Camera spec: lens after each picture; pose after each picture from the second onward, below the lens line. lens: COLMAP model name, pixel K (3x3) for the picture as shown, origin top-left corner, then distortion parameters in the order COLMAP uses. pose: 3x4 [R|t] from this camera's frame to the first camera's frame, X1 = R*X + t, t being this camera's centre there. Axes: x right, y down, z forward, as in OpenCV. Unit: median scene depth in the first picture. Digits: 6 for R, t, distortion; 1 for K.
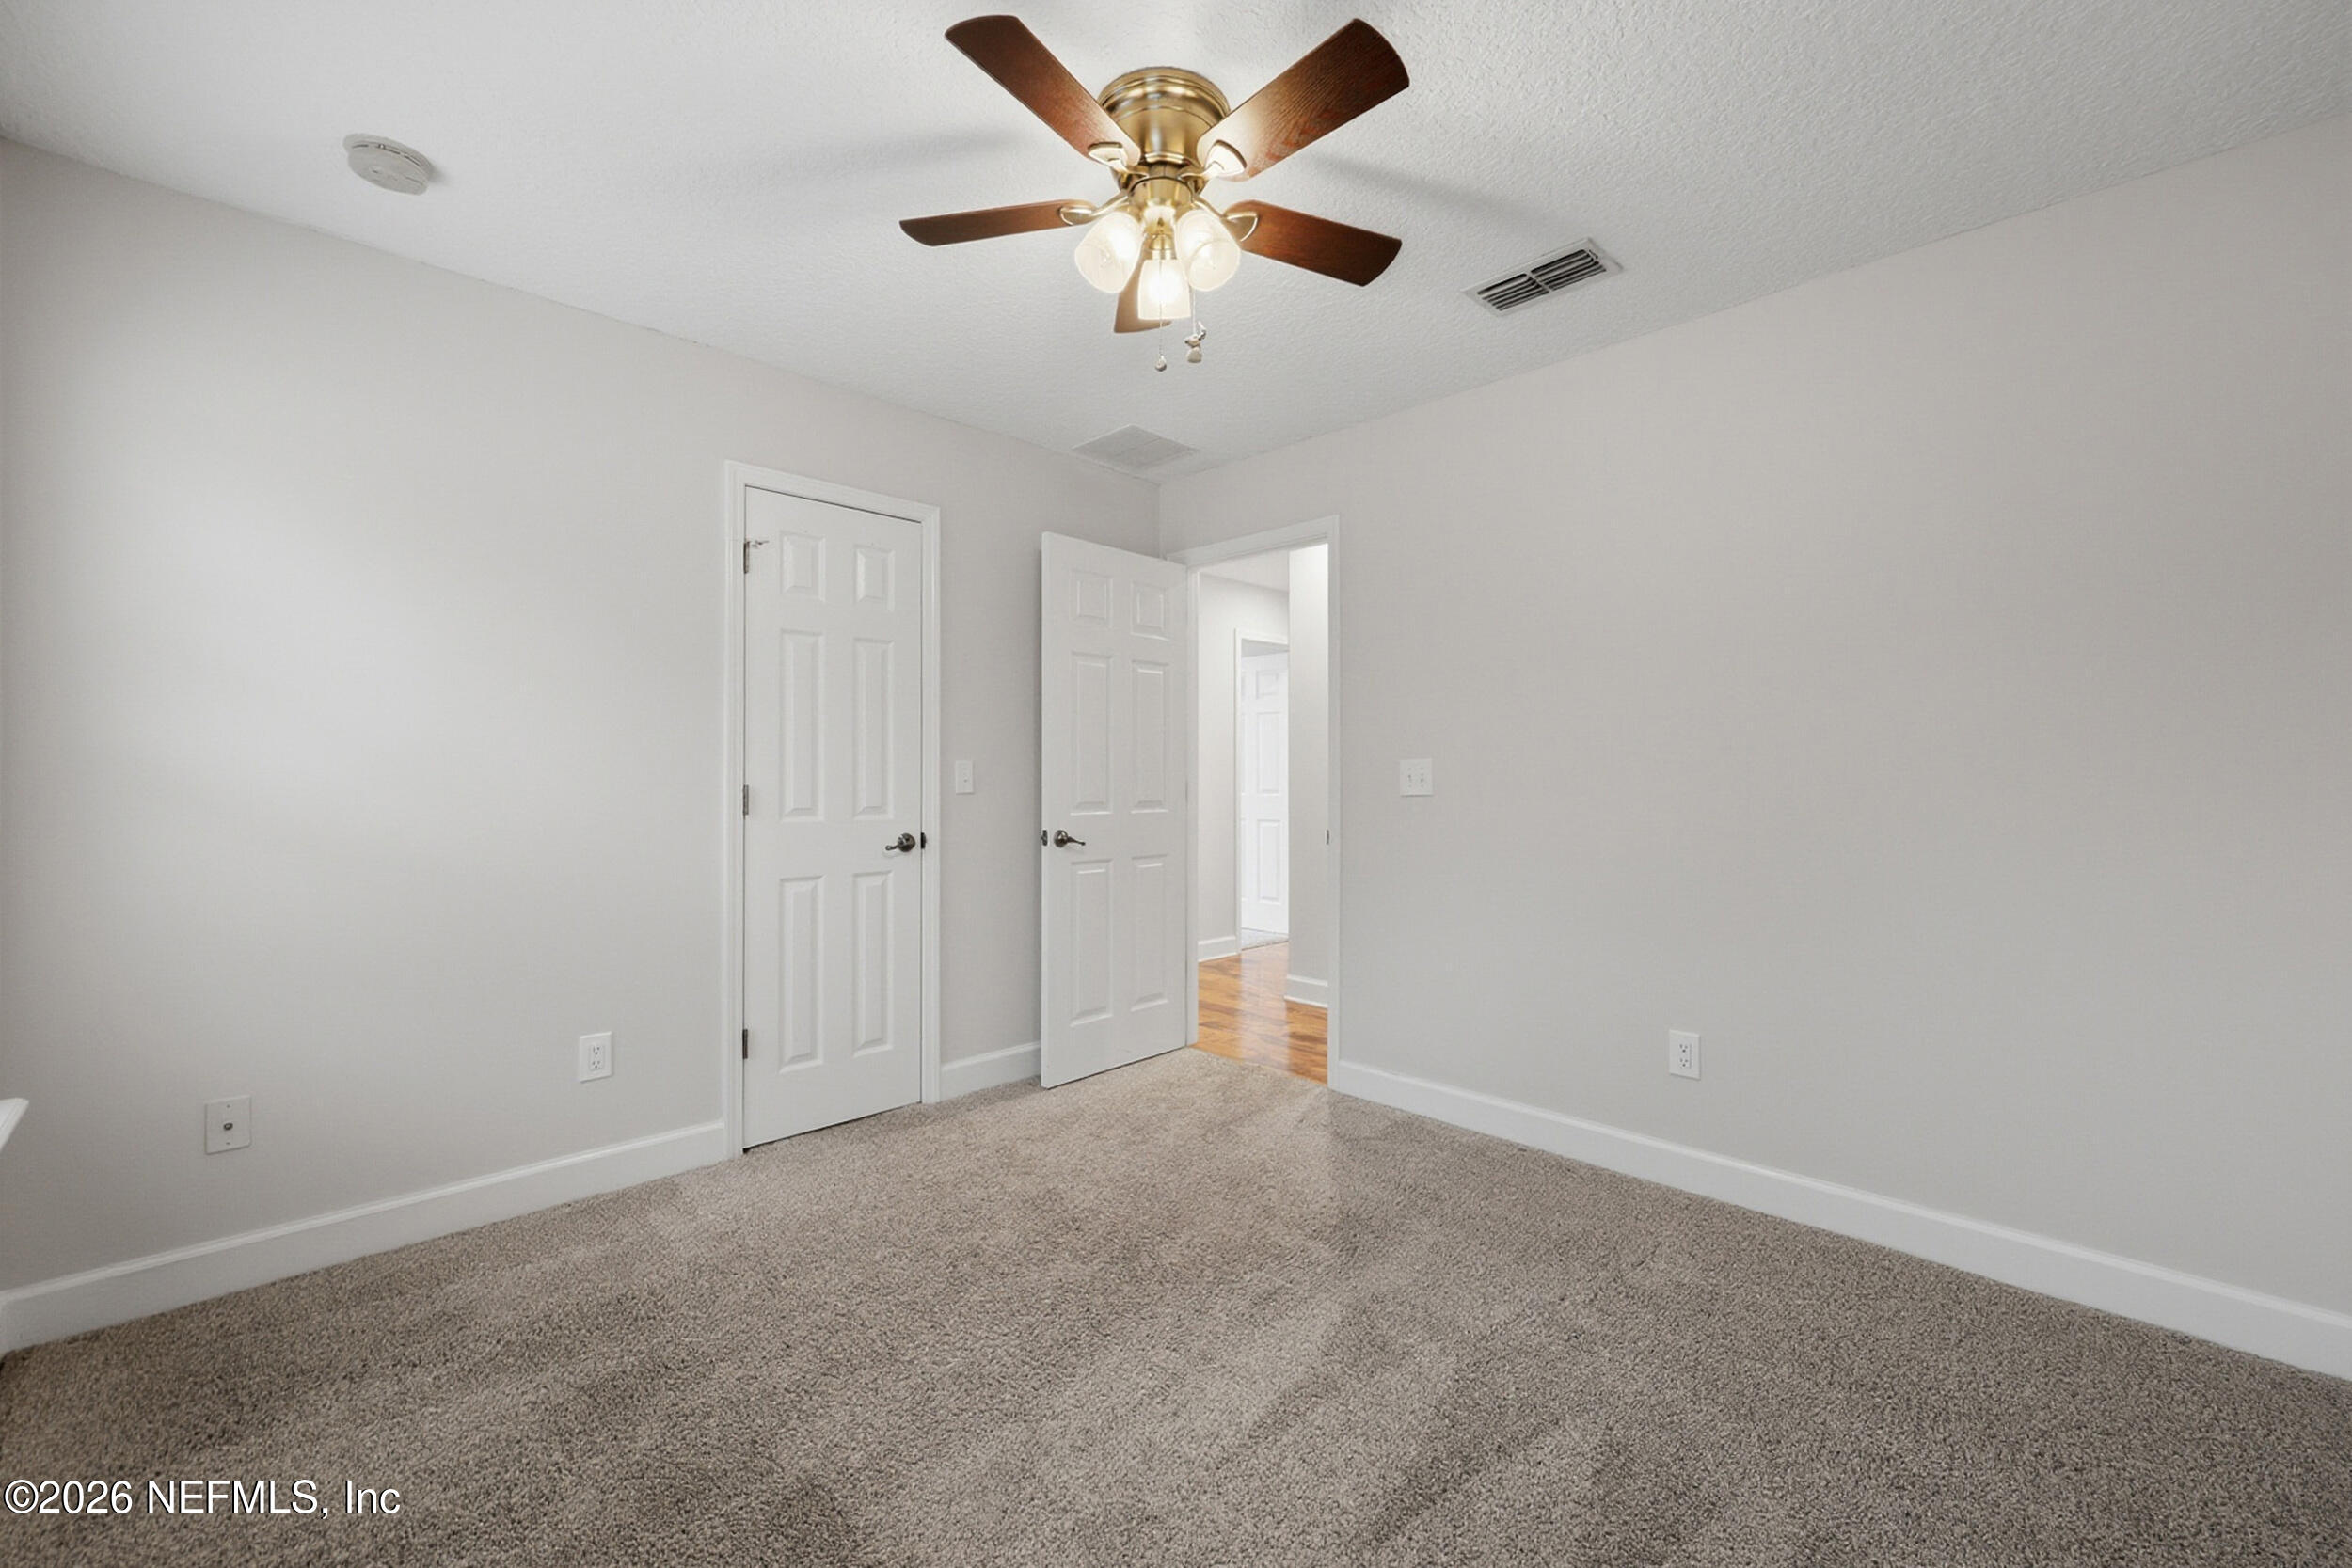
lens RADIAL K [[923.6, 0, 1174.3], [0, 923.6, 796.5], [0, 0, 1]] dist [0.002157, 0.000147]
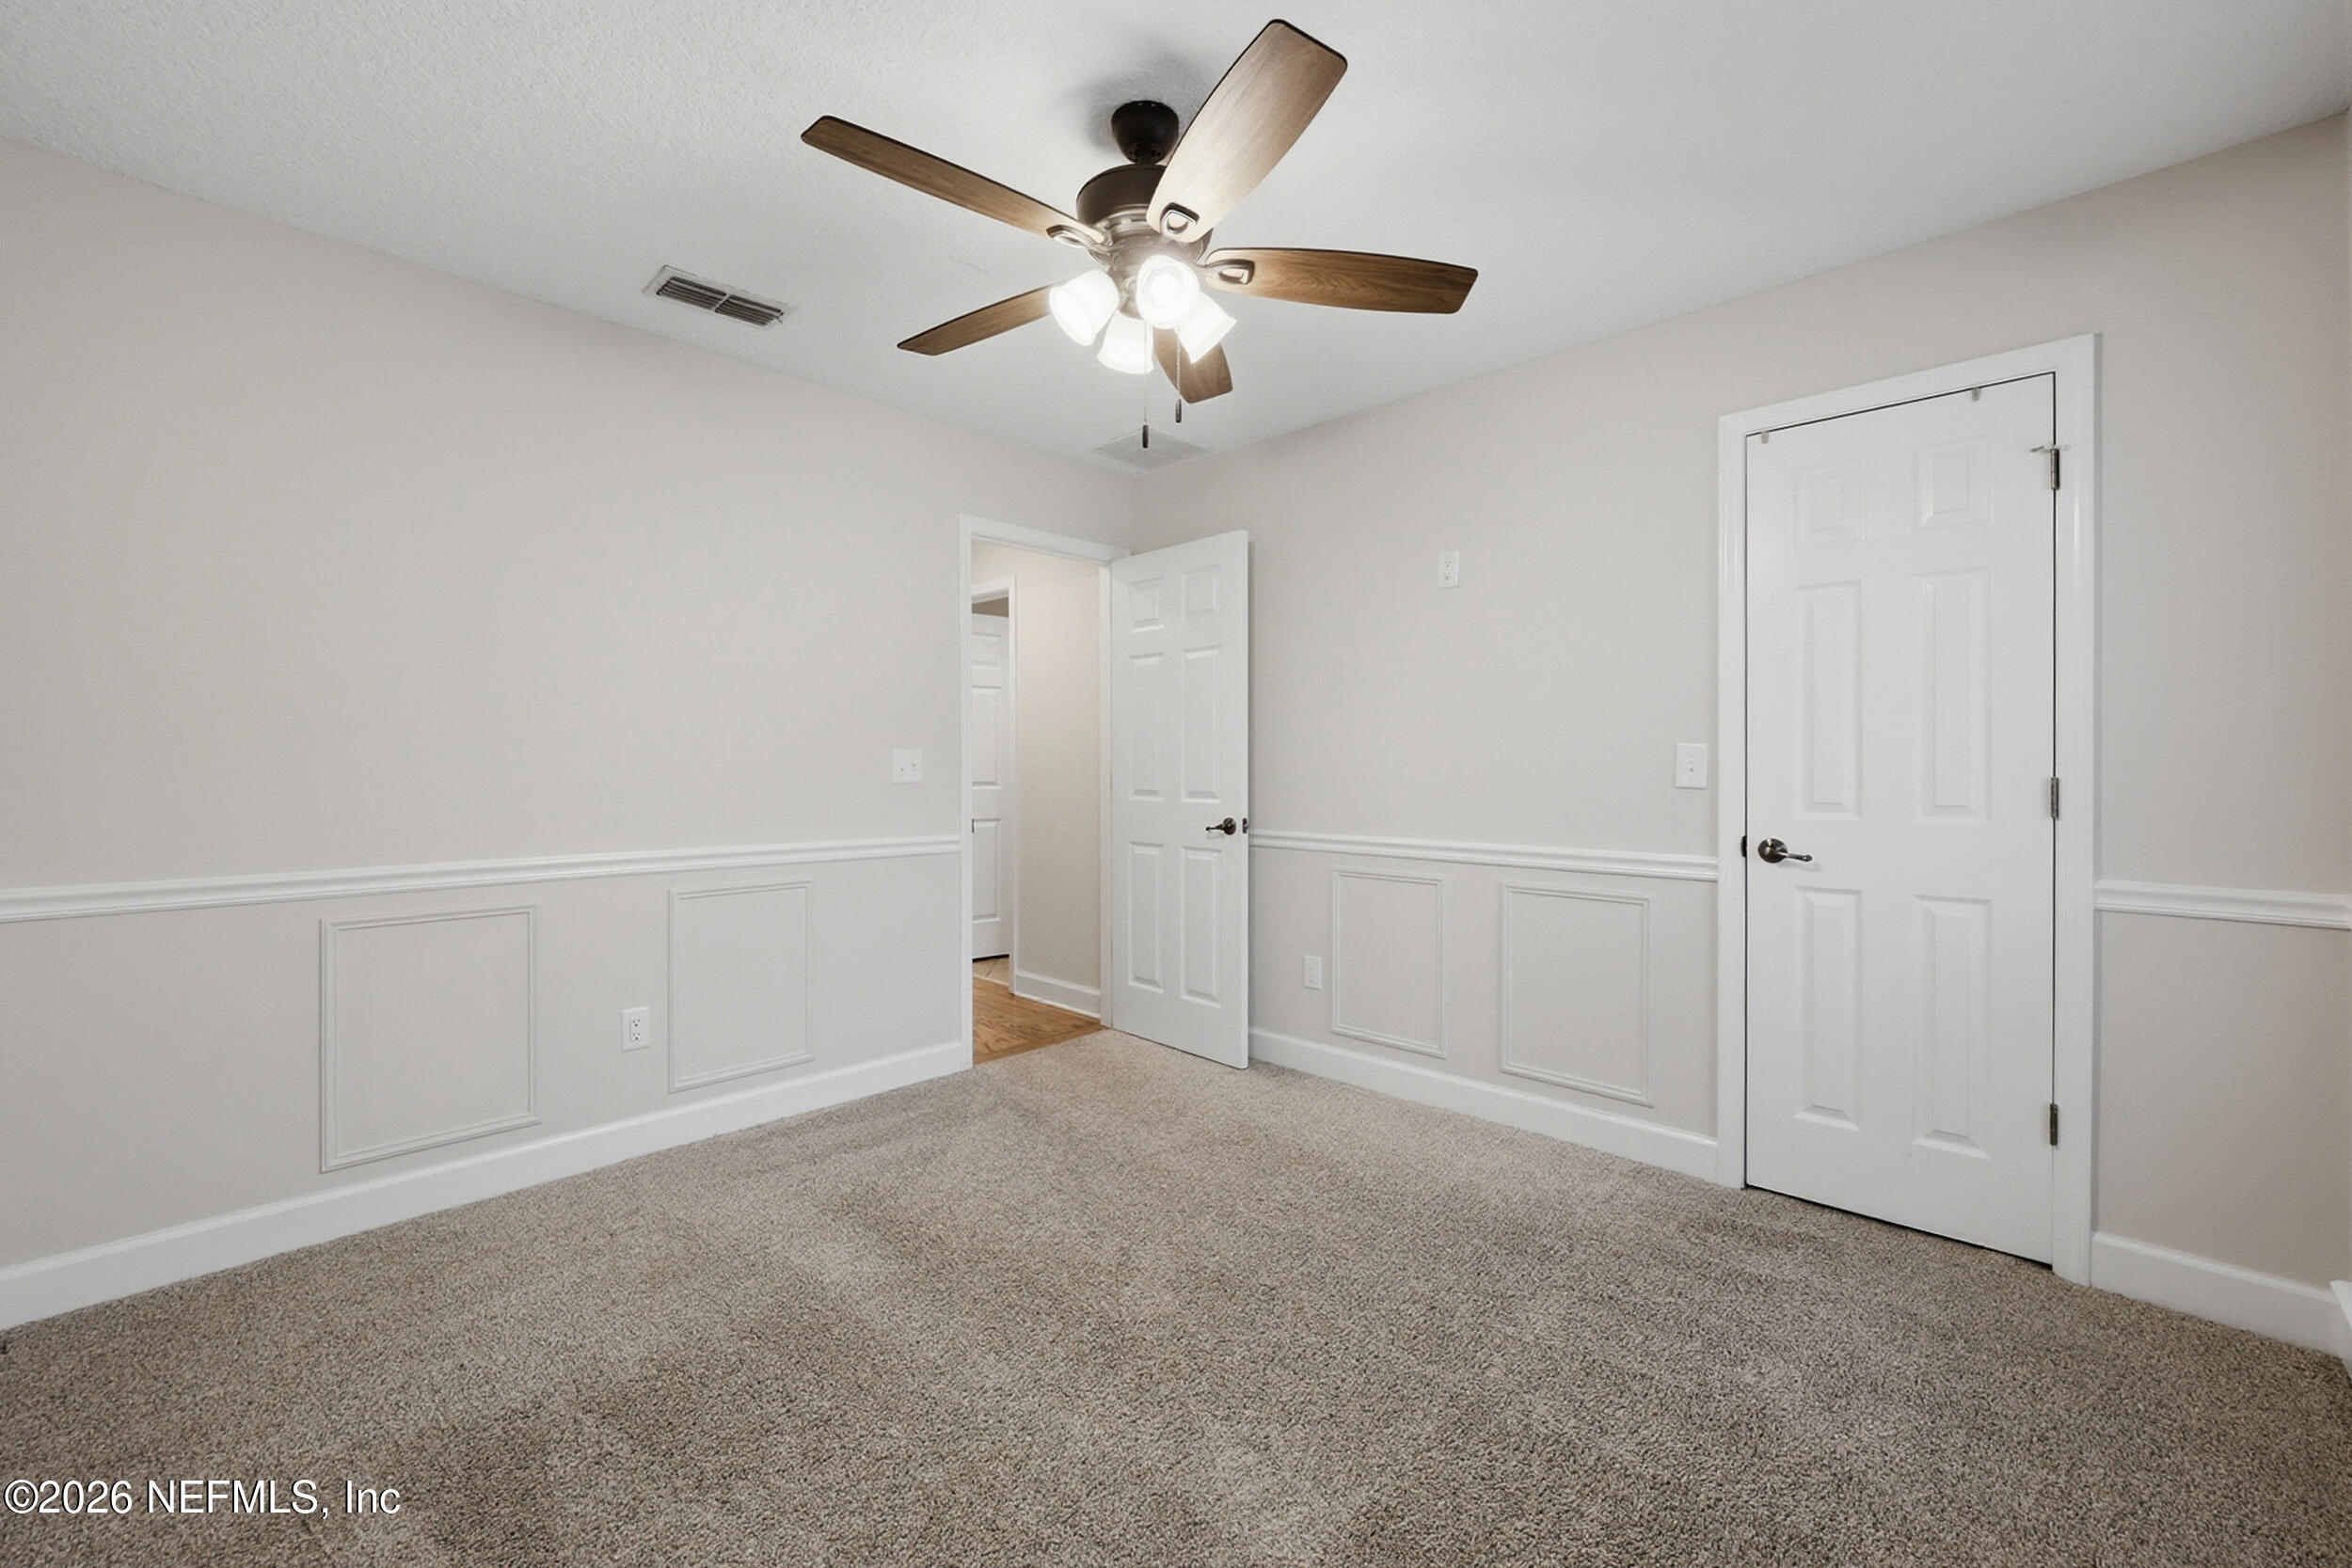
lens RADIAL K [[923.6, 0, 1174.5], [0, 923.6, 779.1], [0, 0, 1]] dist [0.002157, 0.000147]
pose [[-0.025109, -0.008312, -0.999650, 0.885463], [-0.001676, 0.999964, -0.008273, 0.000202], [0.999683, 0.001467, -0.025122, 0.949132]]
